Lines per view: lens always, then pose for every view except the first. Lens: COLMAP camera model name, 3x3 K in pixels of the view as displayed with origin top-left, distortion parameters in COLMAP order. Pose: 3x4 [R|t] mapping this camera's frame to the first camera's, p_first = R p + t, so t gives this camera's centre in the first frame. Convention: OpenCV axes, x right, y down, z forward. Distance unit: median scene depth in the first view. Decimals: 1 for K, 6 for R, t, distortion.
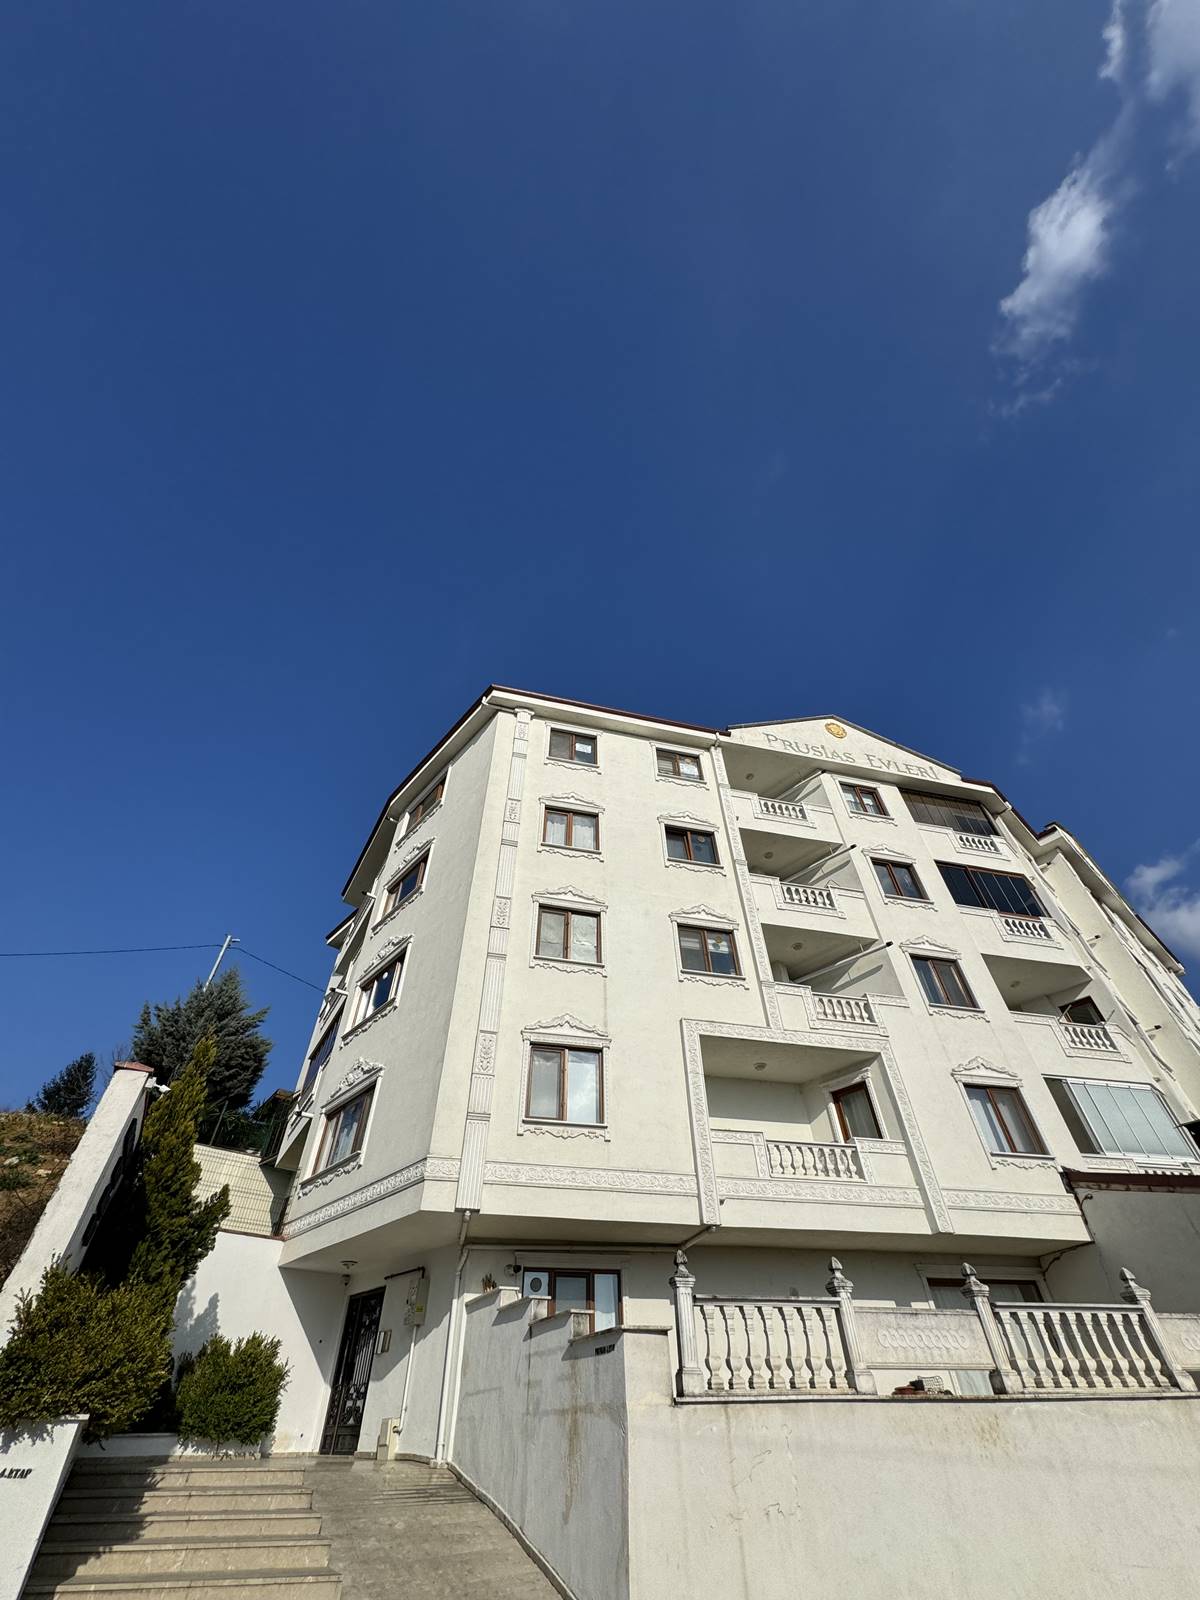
lens RADIAL K [[635.5, 0, 599.6], [0, 635.5, 802.1], [0, 0, 1]] dist [-0.003089, 0.000445]
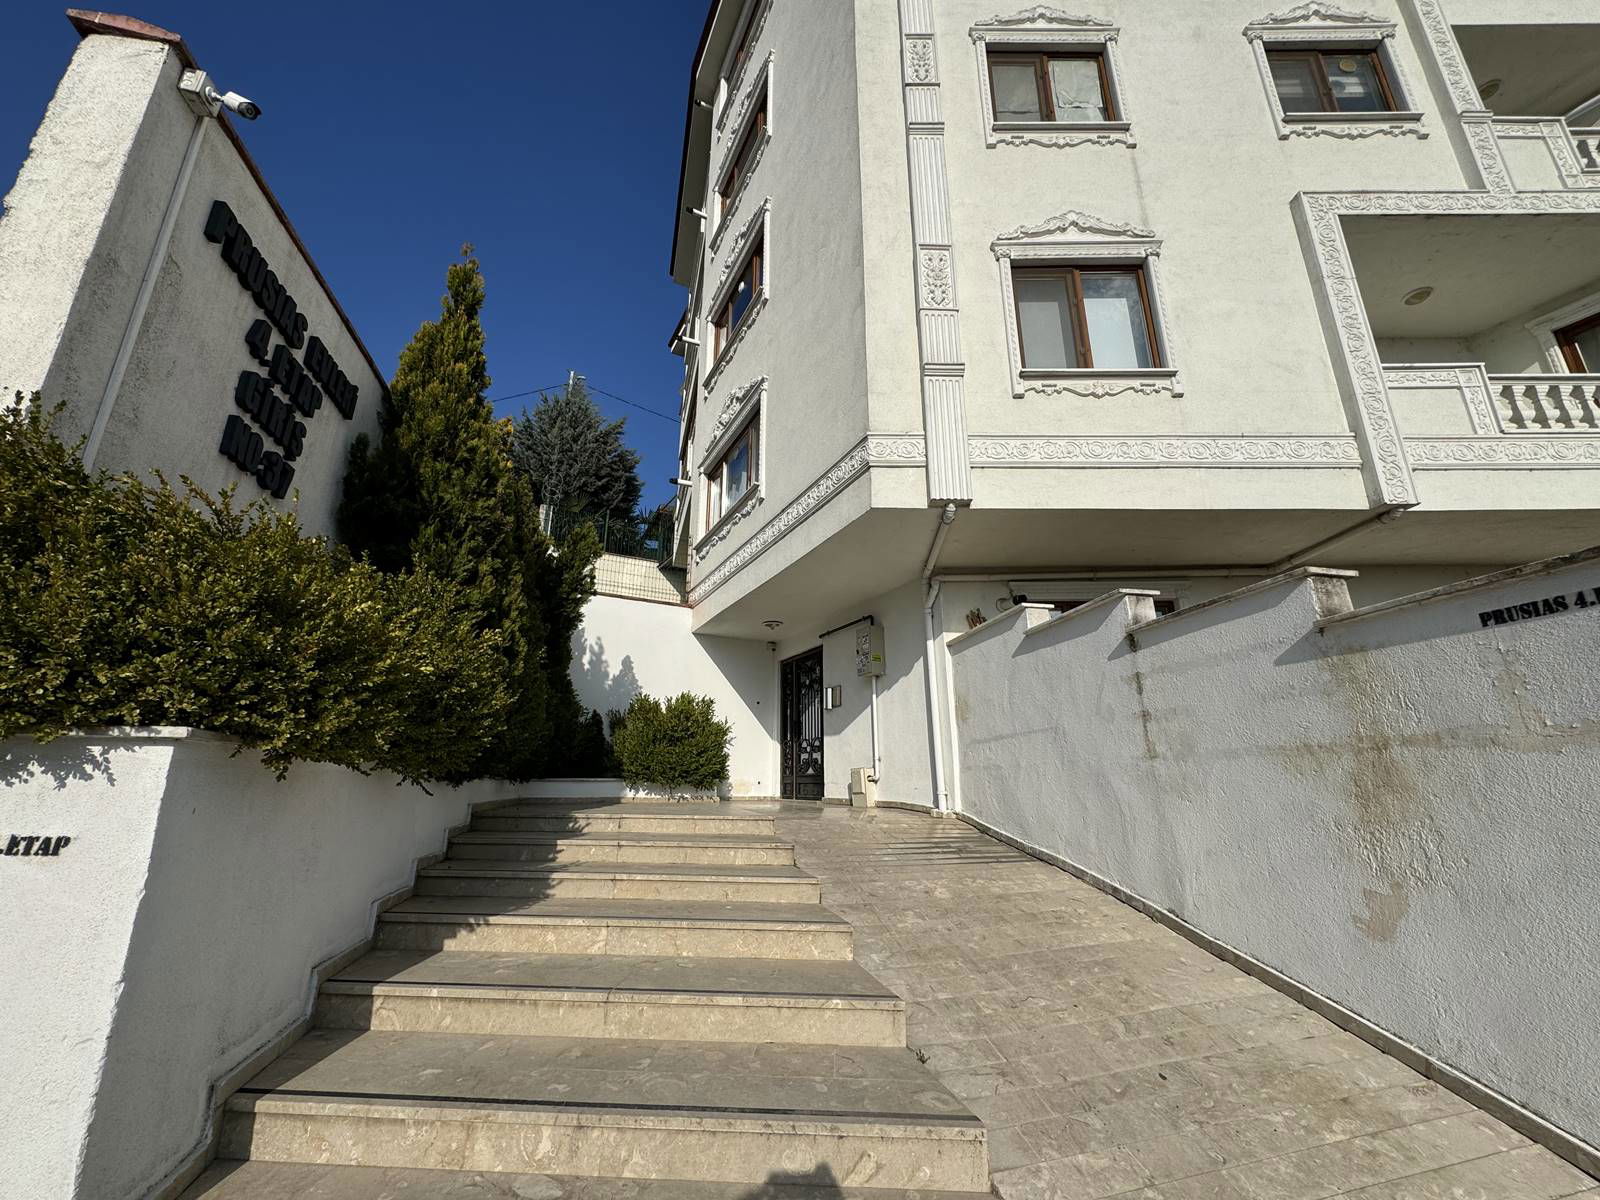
lens RADIAL K [[635.5, 0, 800.3], [0, 635.5, 601.1], [0, 0, 1]] dist [-0.003089, 0.000445]
pose [[0.966803, -0.056843, -0.249121, -0.181984], [0.169741, 0.871617, 0.459861, 0.386187], [0.190998, -0.486881, 0.852330, 0.384253]]
